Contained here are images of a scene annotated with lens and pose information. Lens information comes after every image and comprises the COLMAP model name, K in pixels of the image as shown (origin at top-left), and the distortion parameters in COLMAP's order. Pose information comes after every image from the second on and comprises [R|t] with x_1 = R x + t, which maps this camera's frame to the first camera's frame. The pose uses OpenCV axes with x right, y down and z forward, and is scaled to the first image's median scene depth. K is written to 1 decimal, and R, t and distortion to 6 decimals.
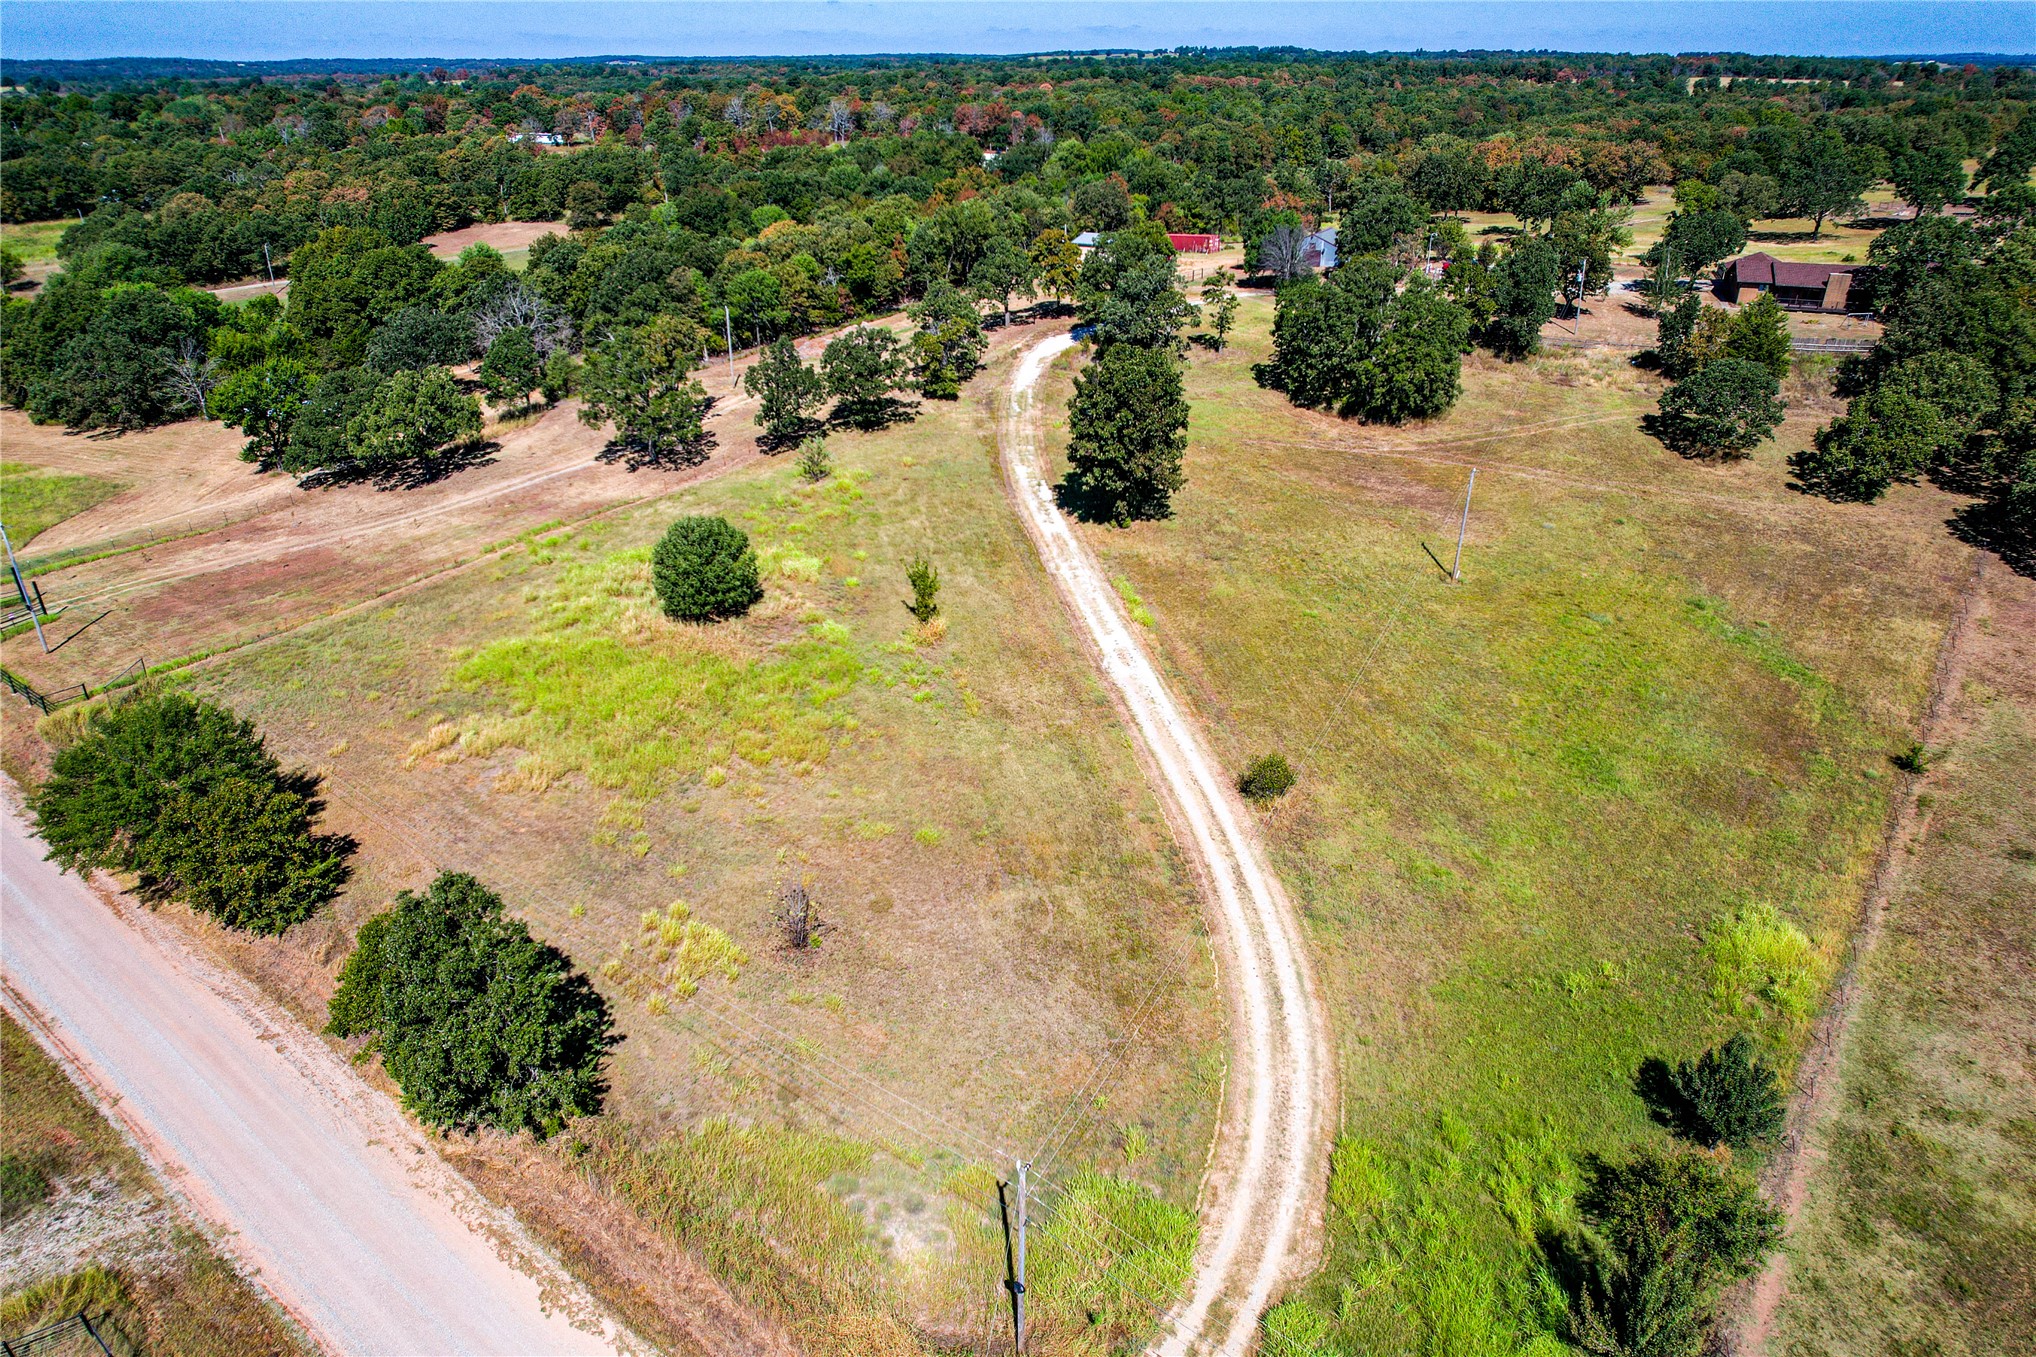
lens RADIAL K [[1289.1, 0, 1018.0], [0, 1289.1, 678.5], [0, 0, 1]] dist [-0.076619, 0.067751]
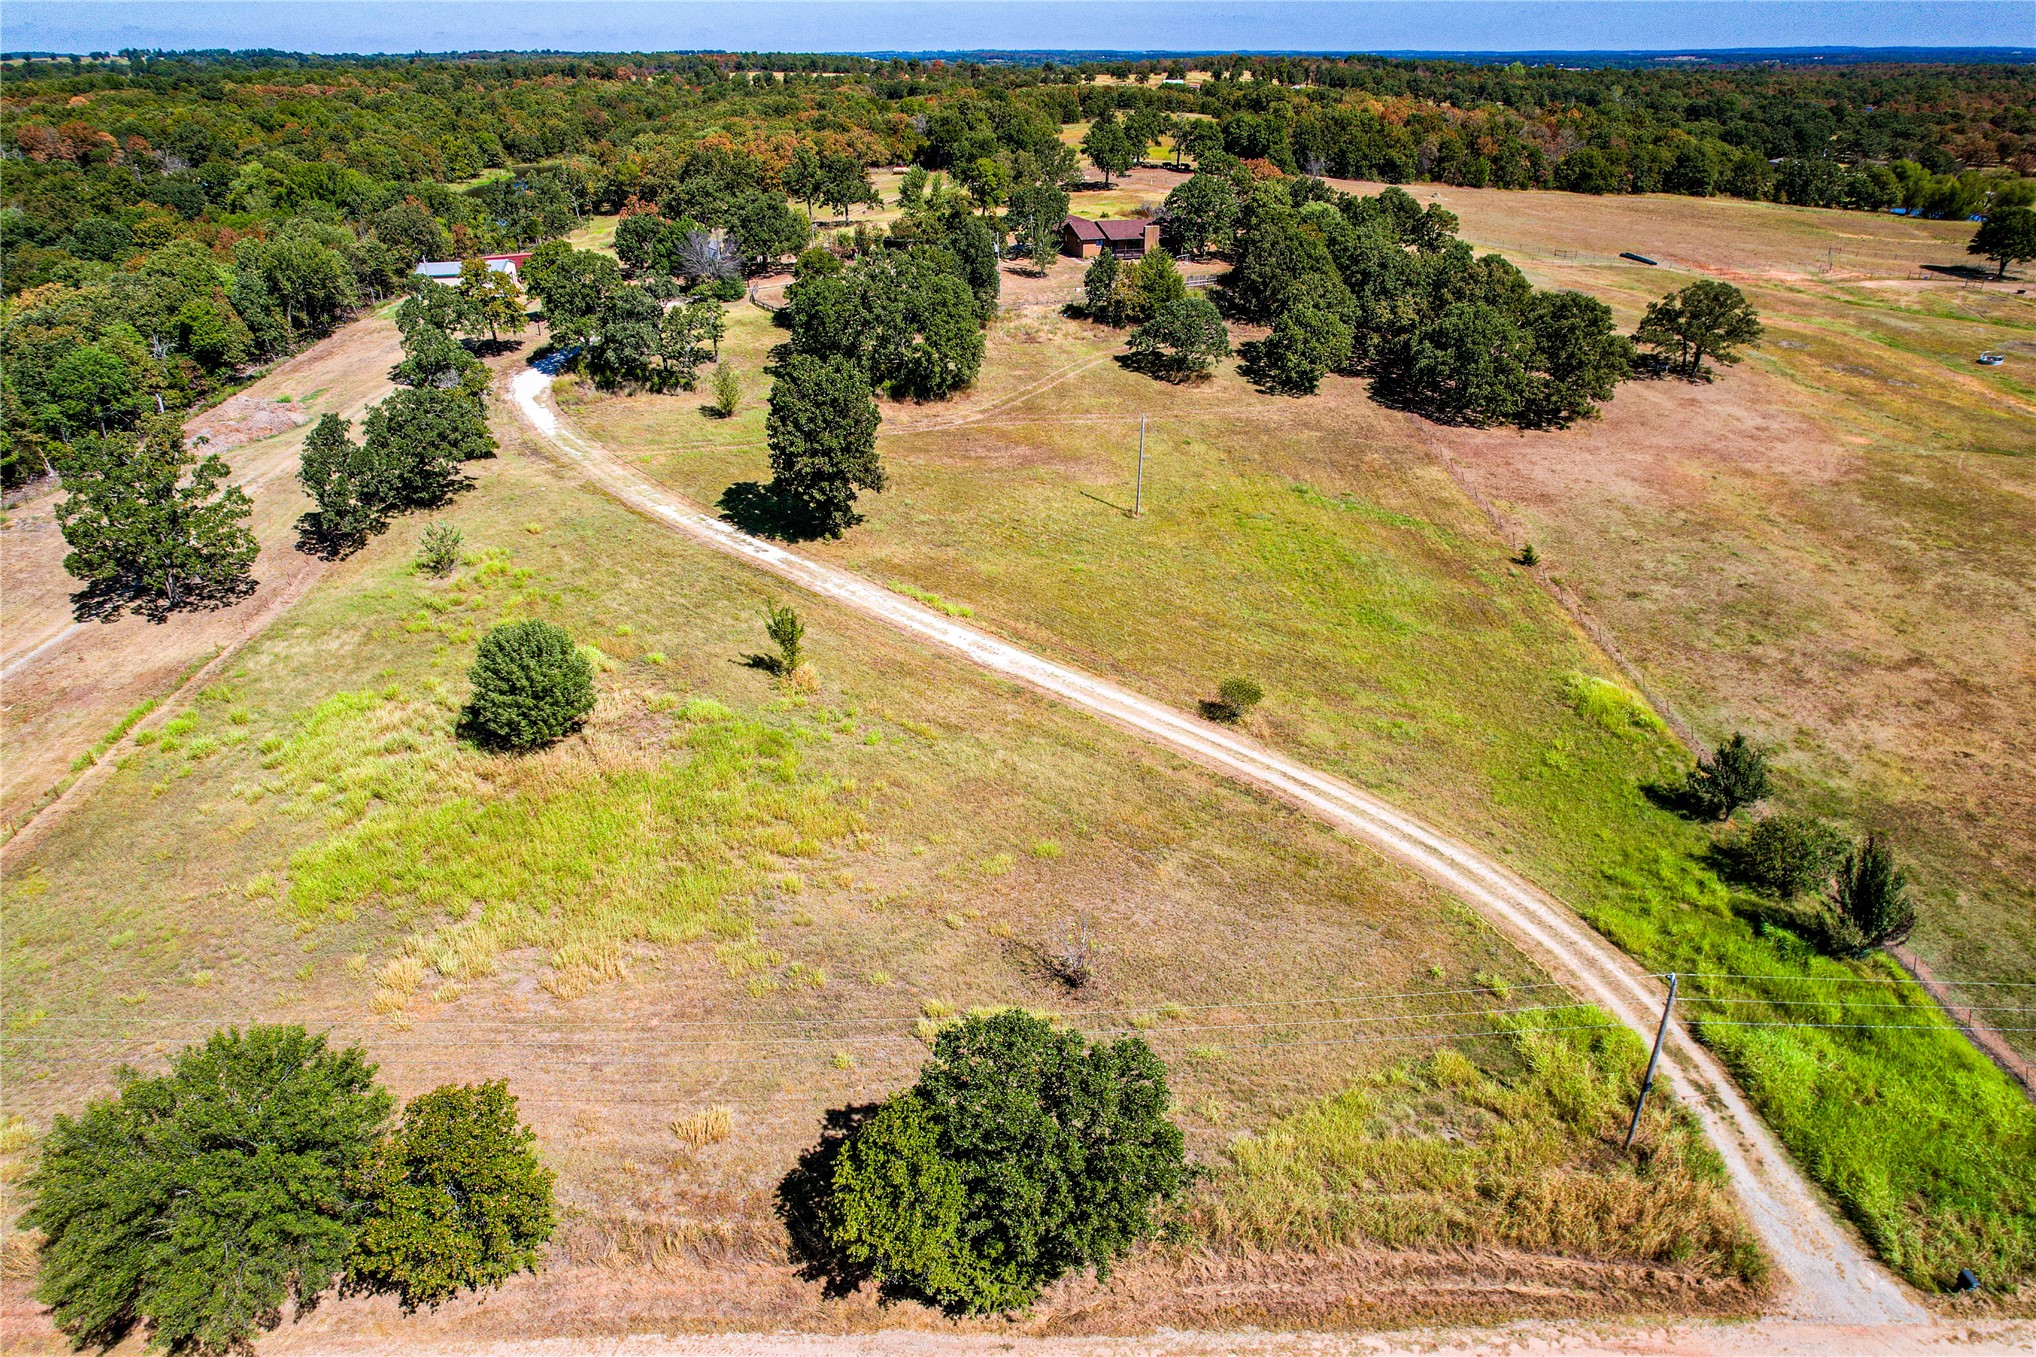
lens RADIAL K [[1294.0, 0, 1018.0], [0, 1294.0, 678.5], [0, 0, 1]] dist [-0.085345, 0.079047]
pose [[0.776331, -0.279024, 0.565204, -0.407057], [0.279865, 0.956038, 0.087560, -0.064015], [-0.564788, 0.090205, 0.820291, 0.124945]]
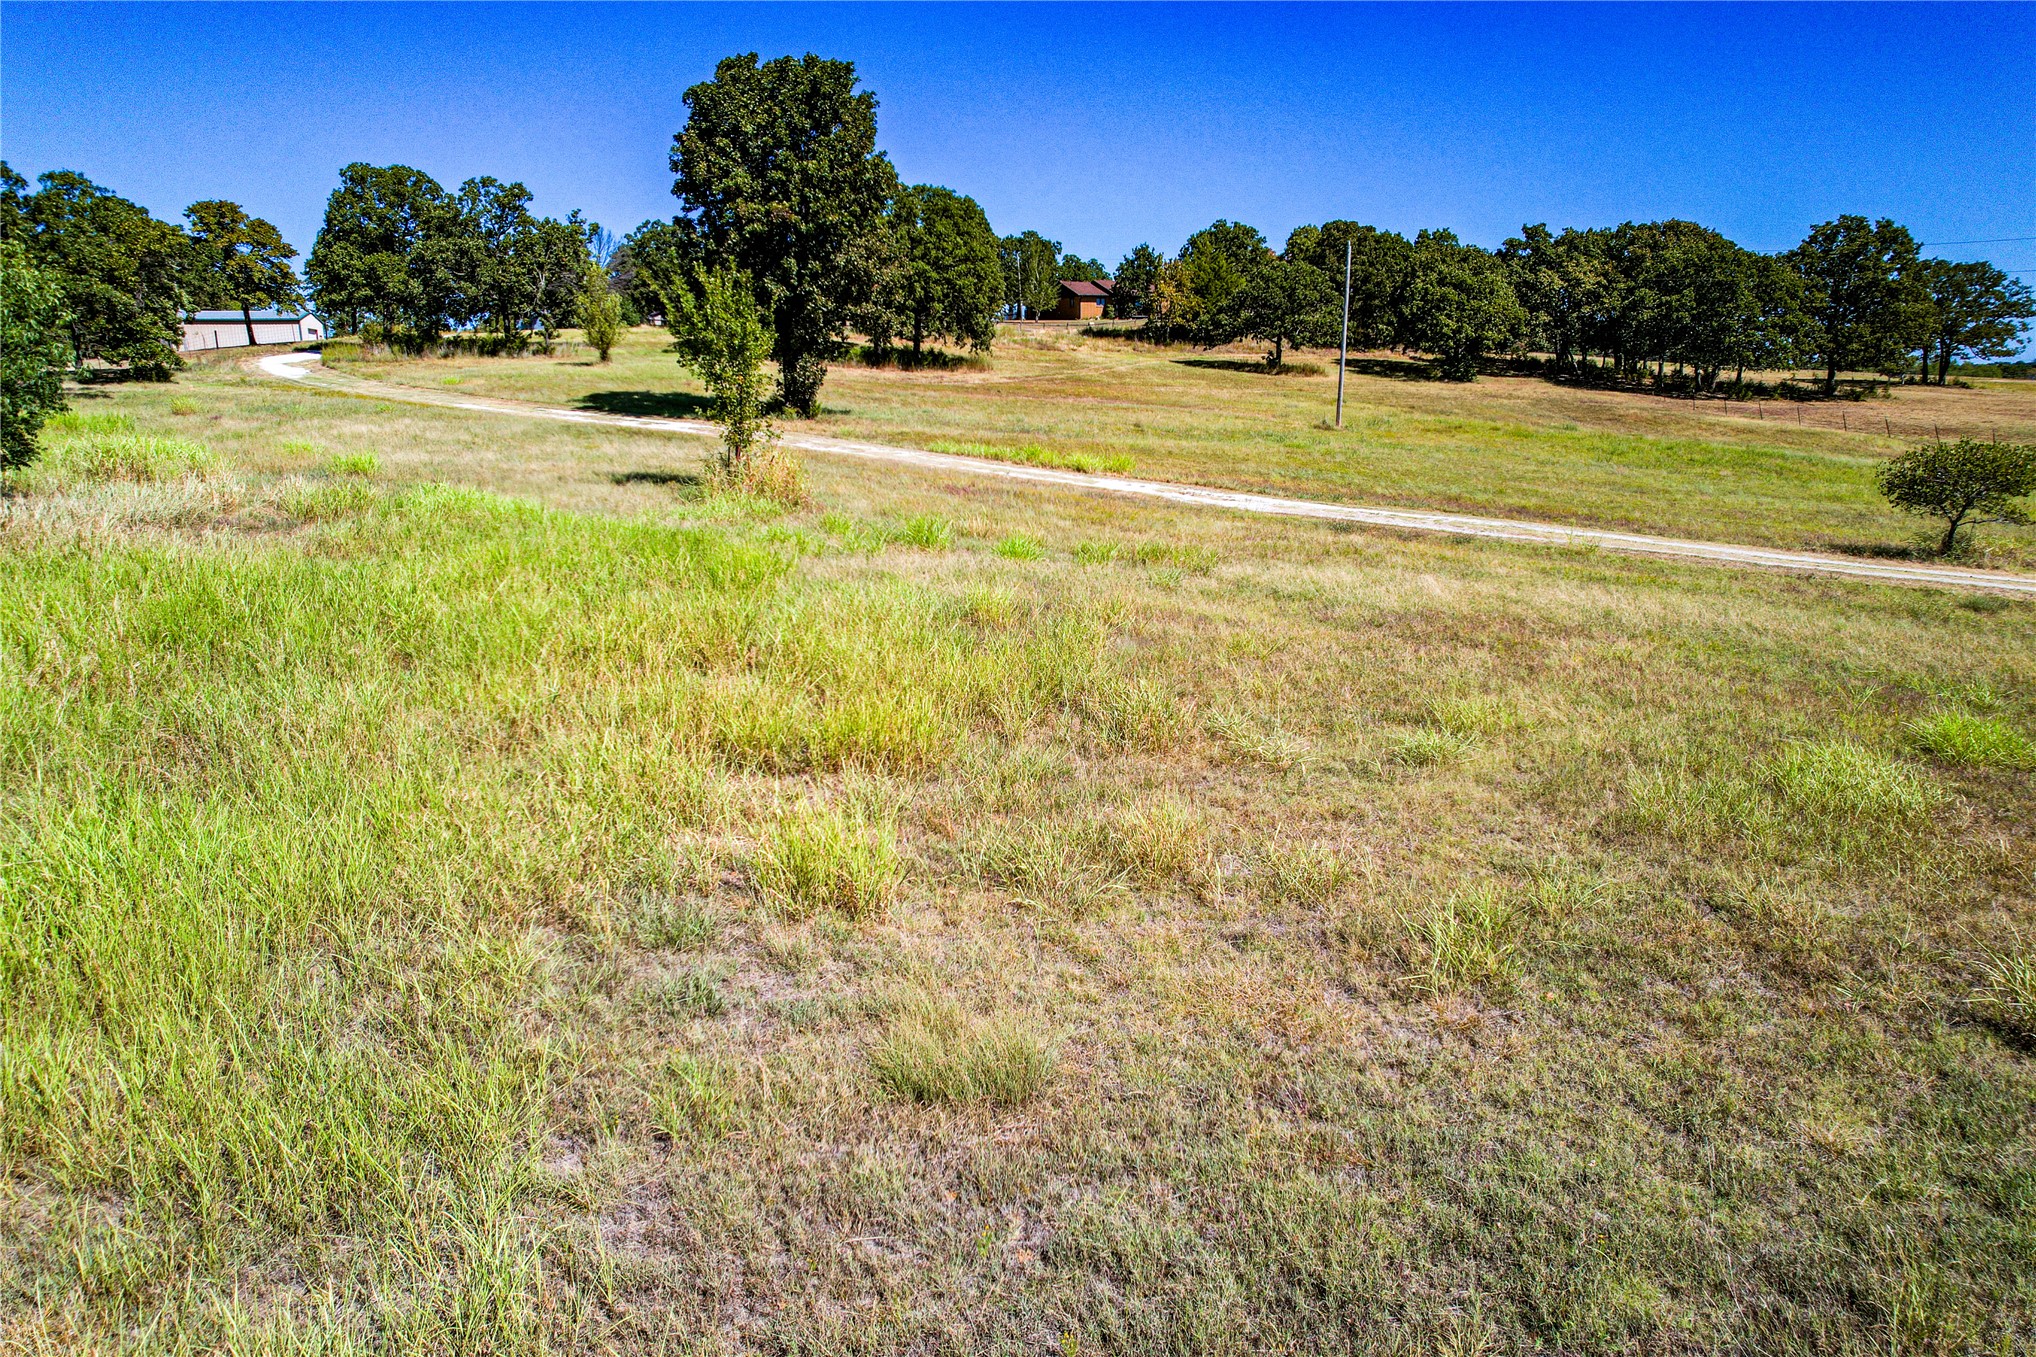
lens RADIAL K [[1294.0, 0, 1018.0], [0, 1294.0, 678.5], [0, 0, 1]] dist [-0.085345, 0.079047]
pose [[0.718210, -0.163454, 0.676356, -0.219909], [0.321492, 0.939998, -0.114218, 0.057208], [-0.617104, 0.299476, 0.727665, 0.623465]]
